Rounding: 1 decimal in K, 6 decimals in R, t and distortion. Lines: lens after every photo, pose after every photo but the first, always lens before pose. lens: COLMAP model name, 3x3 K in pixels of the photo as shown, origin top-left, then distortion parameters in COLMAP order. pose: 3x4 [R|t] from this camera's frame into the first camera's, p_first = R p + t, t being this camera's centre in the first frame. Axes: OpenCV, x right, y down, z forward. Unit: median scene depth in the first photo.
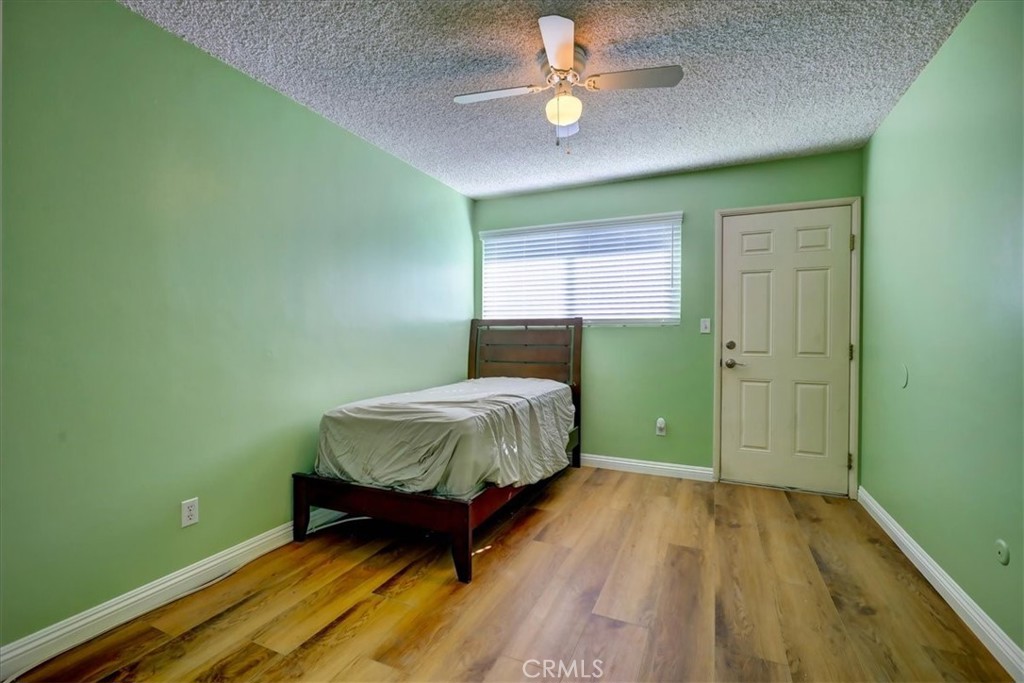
lens RADIAL K [[452.4, 0, 505.5], [0, 452.4, 339.7], [0, 0, 1]] dist [0.001031, 0.000101]
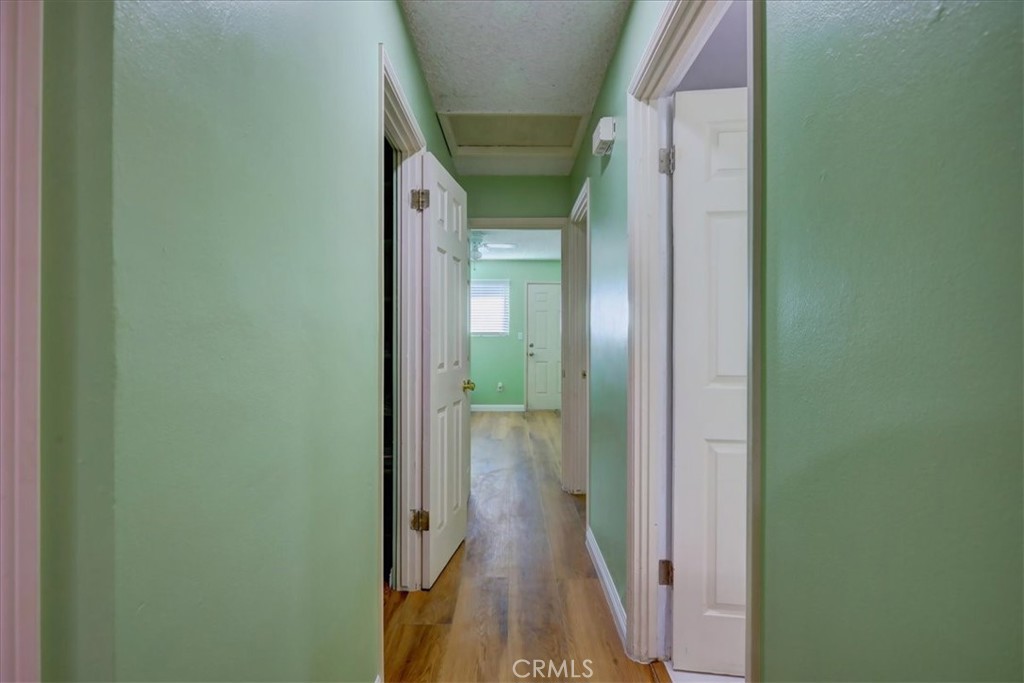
lens RADIAL K [[452.4, 0, 505.5], [0, 452.4, 339.7], [0, 0, 1]] dist [0.001031, 0.000101]
pose [[0.911996, -0.001988, 0.410193, -0.474571], [0.002652, 0.999996, -0.001051, -0.012093], [-0.410190, 0.002047, 0.911998, -0.867362]]
